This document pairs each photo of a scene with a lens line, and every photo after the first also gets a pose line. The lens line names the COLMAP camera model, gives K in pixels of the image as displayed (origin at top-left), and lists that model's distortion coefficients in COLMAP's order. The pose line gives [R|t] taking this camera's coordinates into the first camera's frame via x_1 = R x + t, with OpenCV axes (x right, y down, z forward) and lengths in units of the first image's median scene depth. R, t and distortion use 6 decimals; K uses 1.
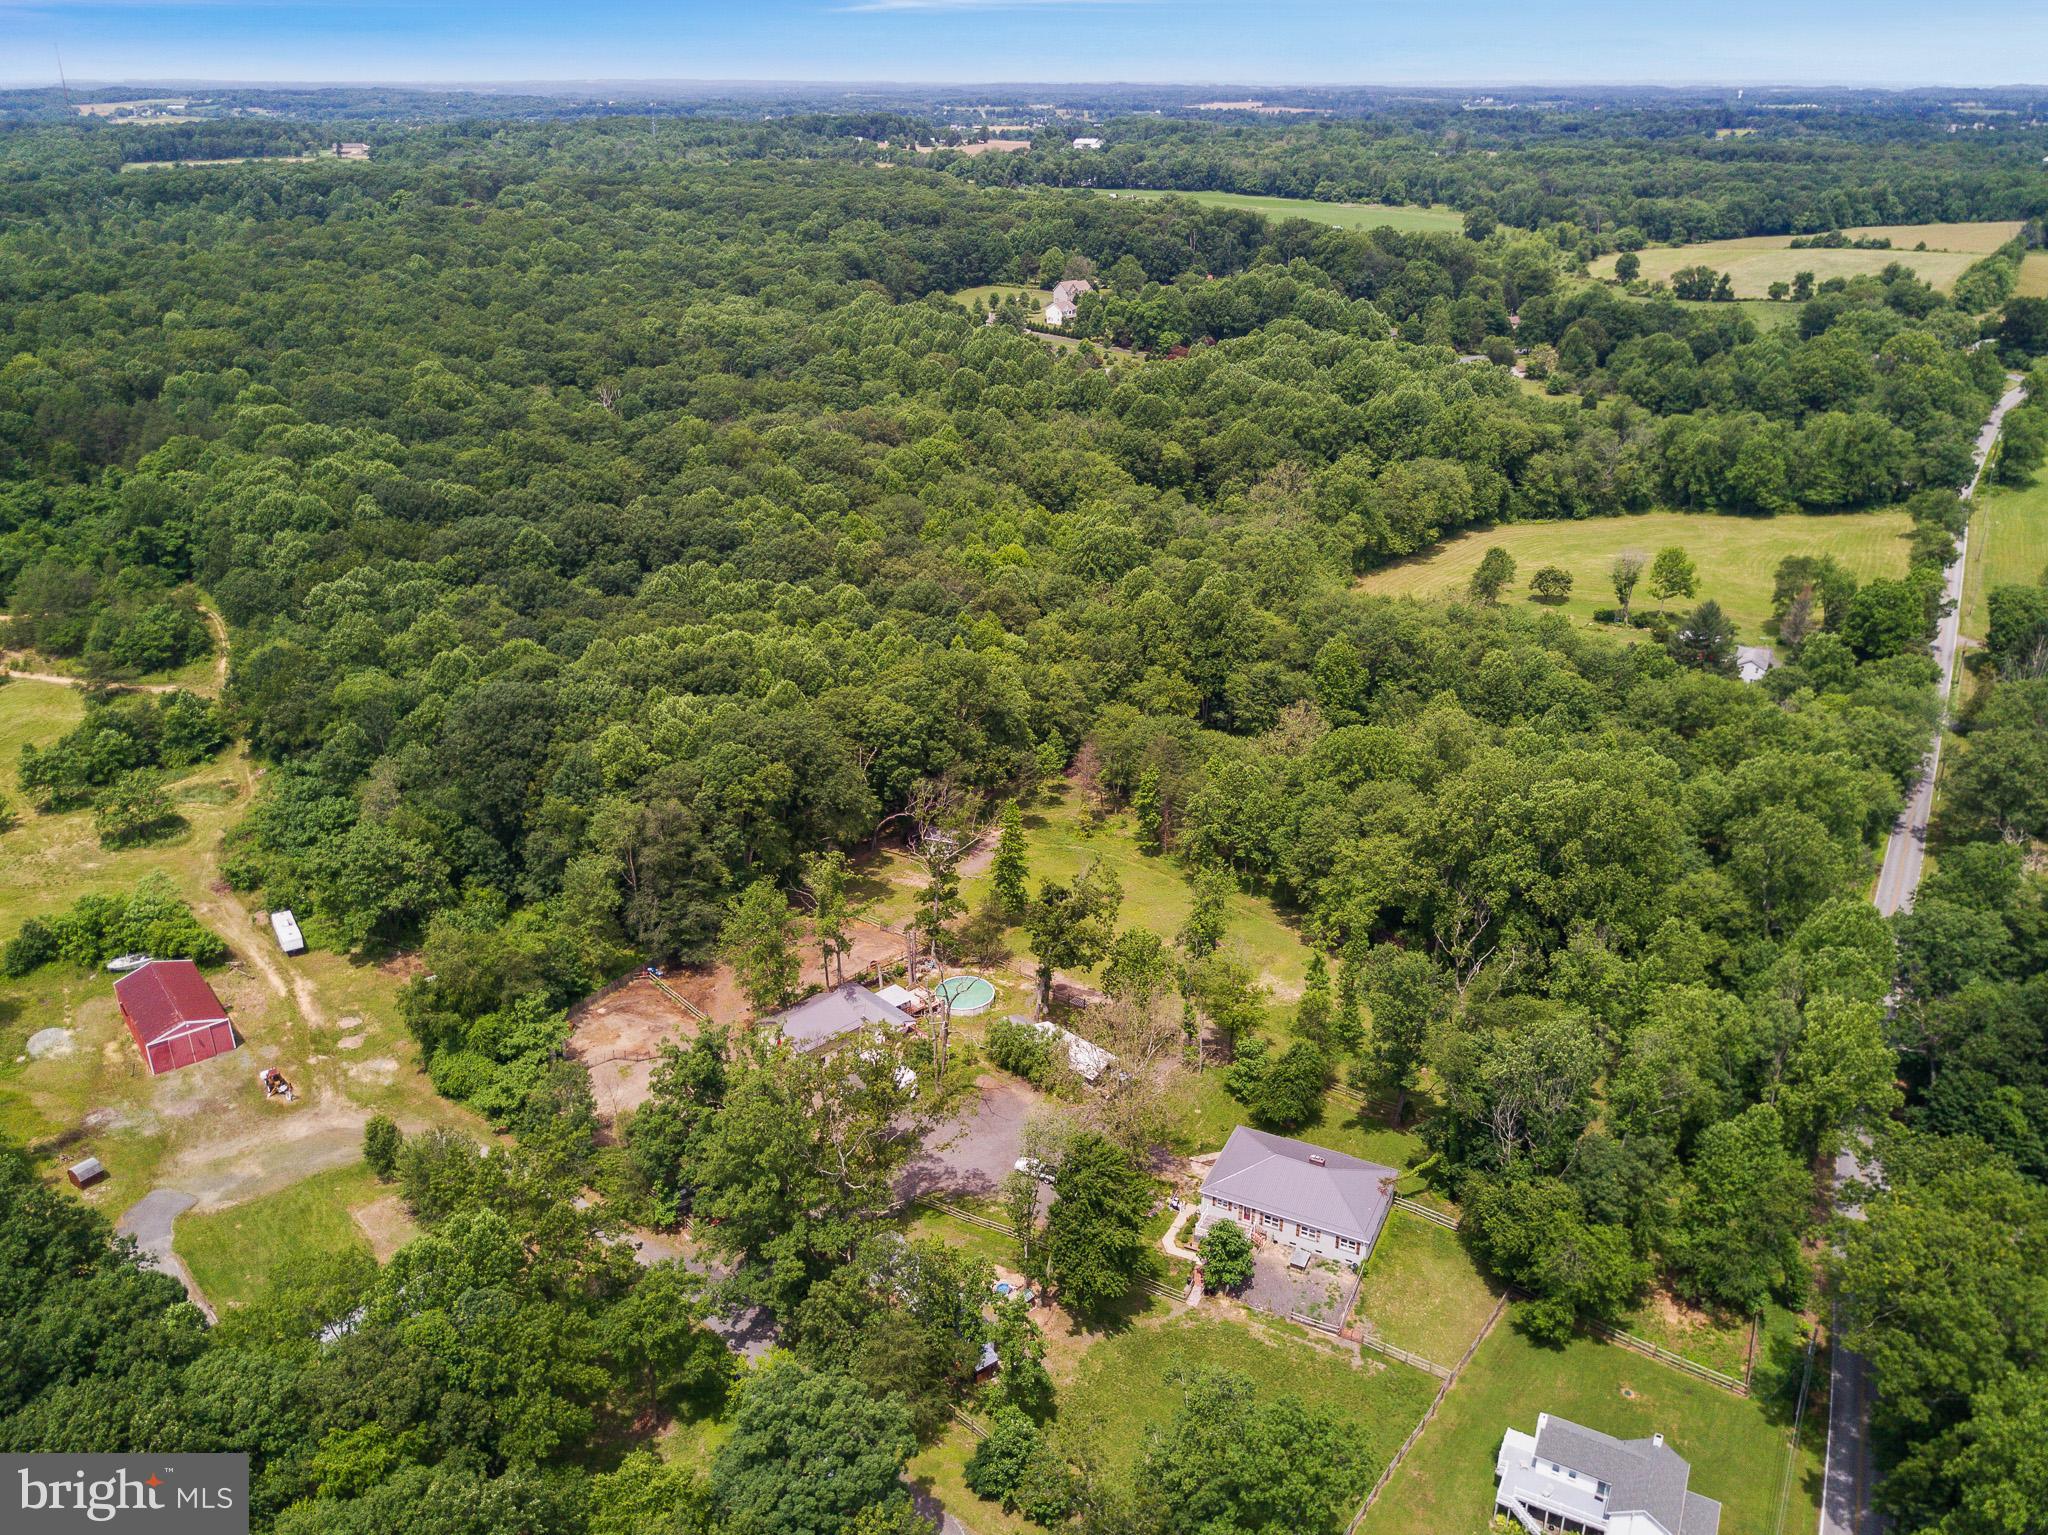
lens RADIAL K [[1587.8, 0, 1028.6], [0, 1587.8, 769.8], [0, 0, 1]] dist [0.002244, -0.002480]
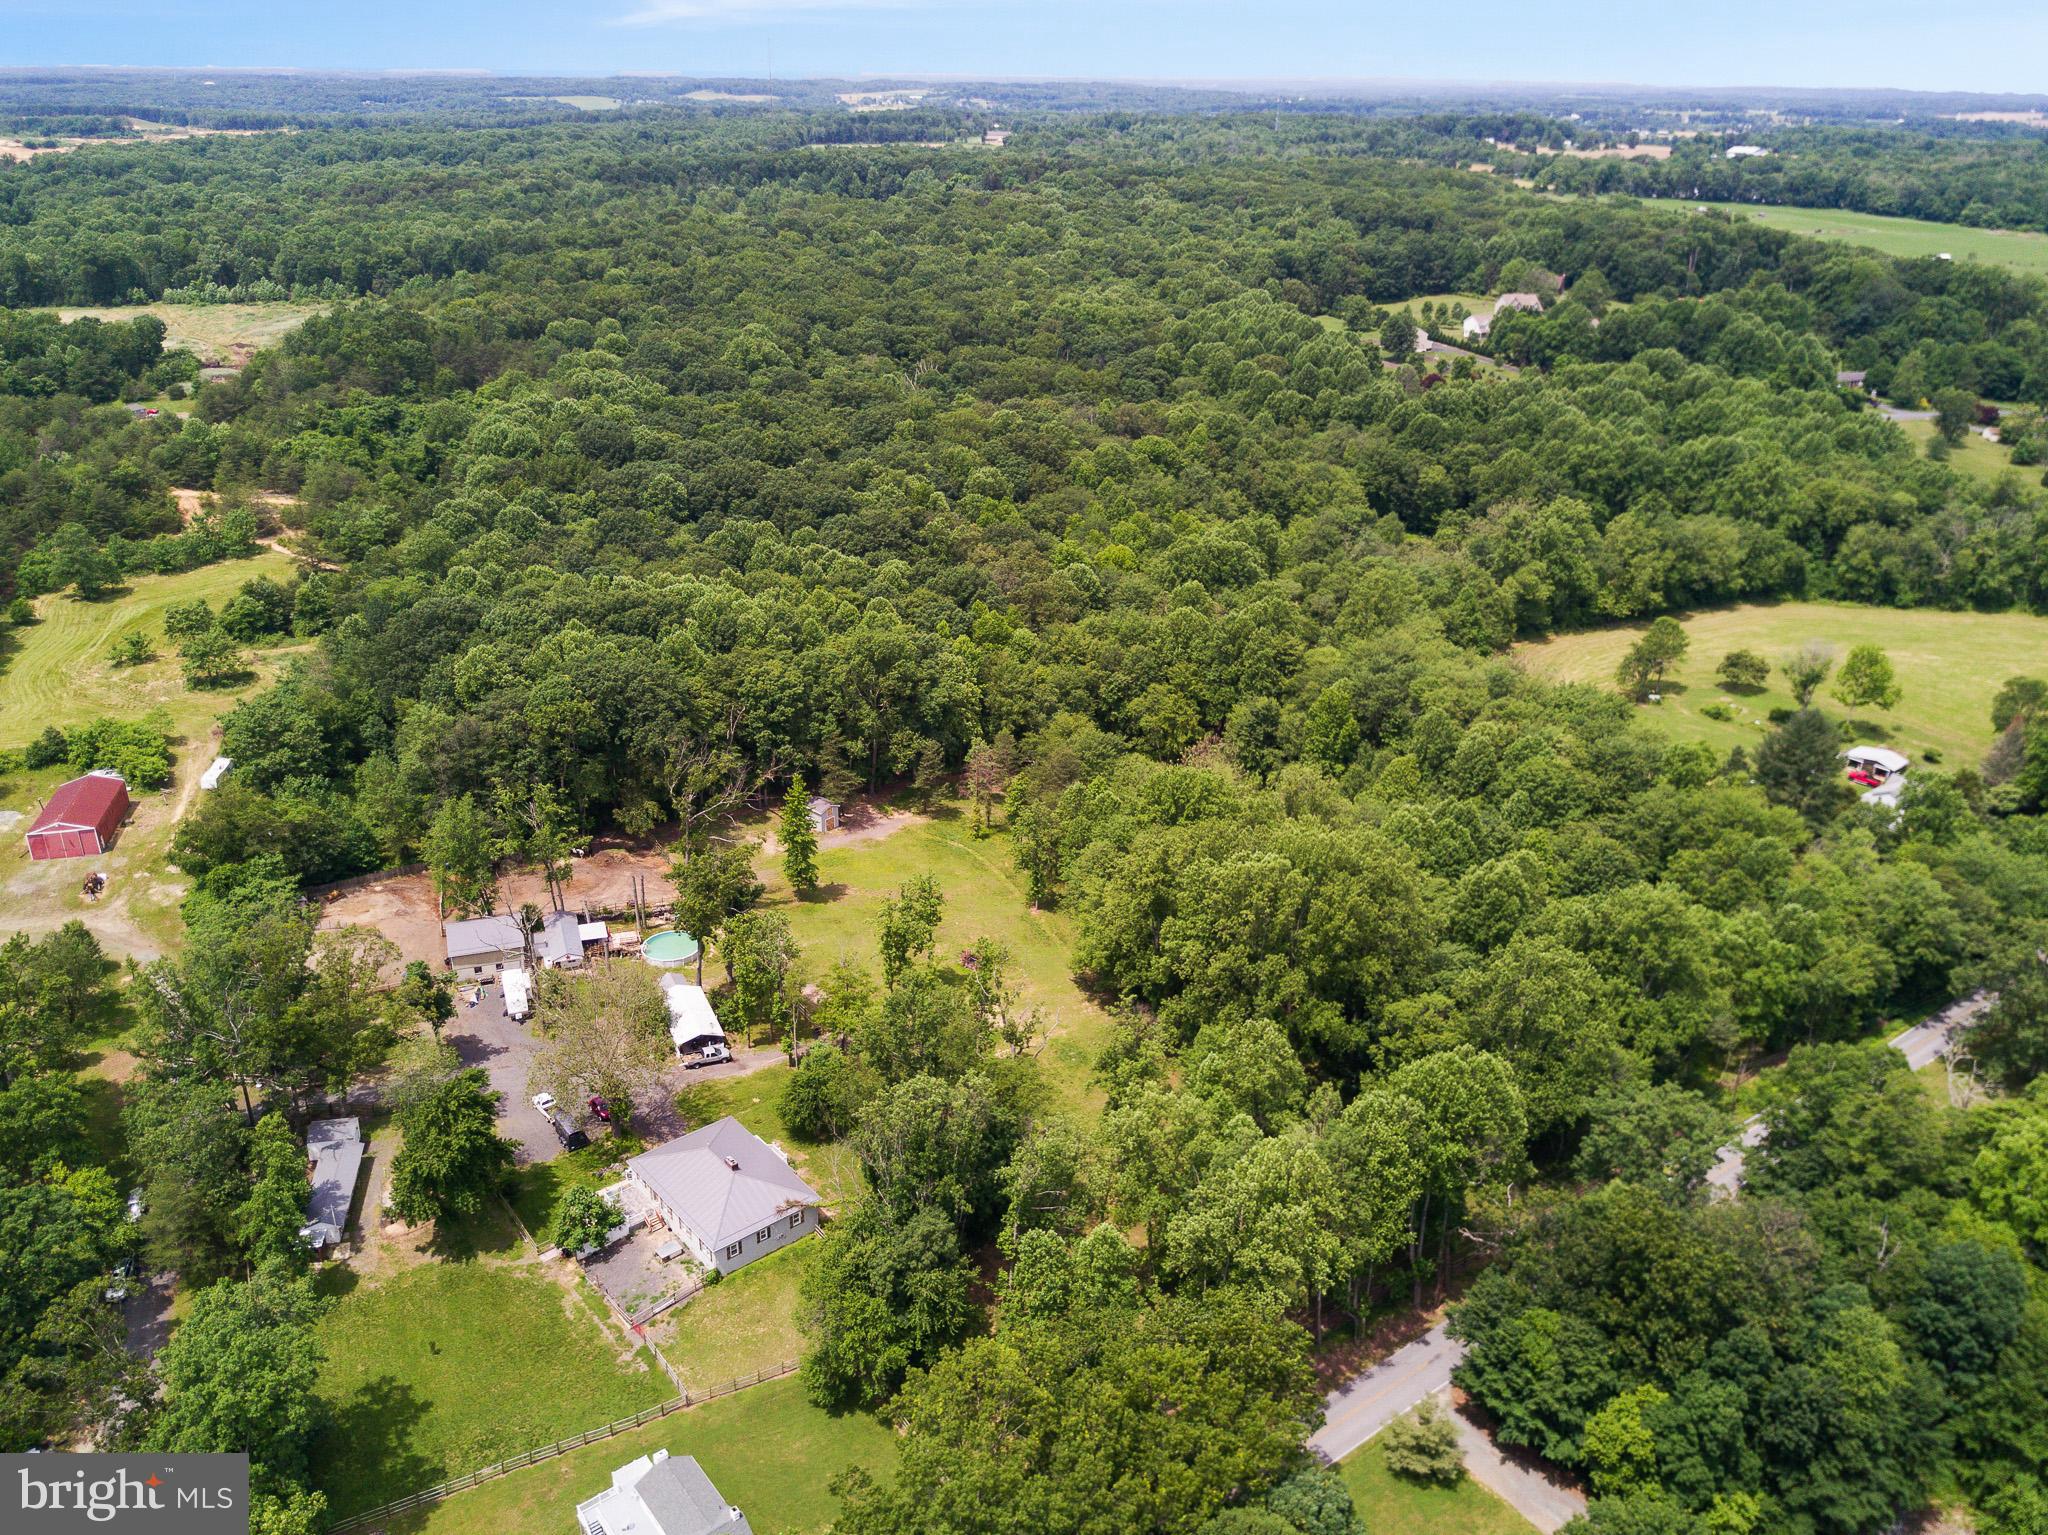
lens RADIAL K [[1587.8, 0, 1027.7], [0, 1587.8, 765.2], [0, 0, 1]] dist [0.002244, -0.002480]
pose [[0.913889, 0.172301, -0.367586, 0.247296], [-0.172874, 0.984436, 0.031642, -0.022327], [0.367317, 0.034629, 0.929451, 0.051857]]
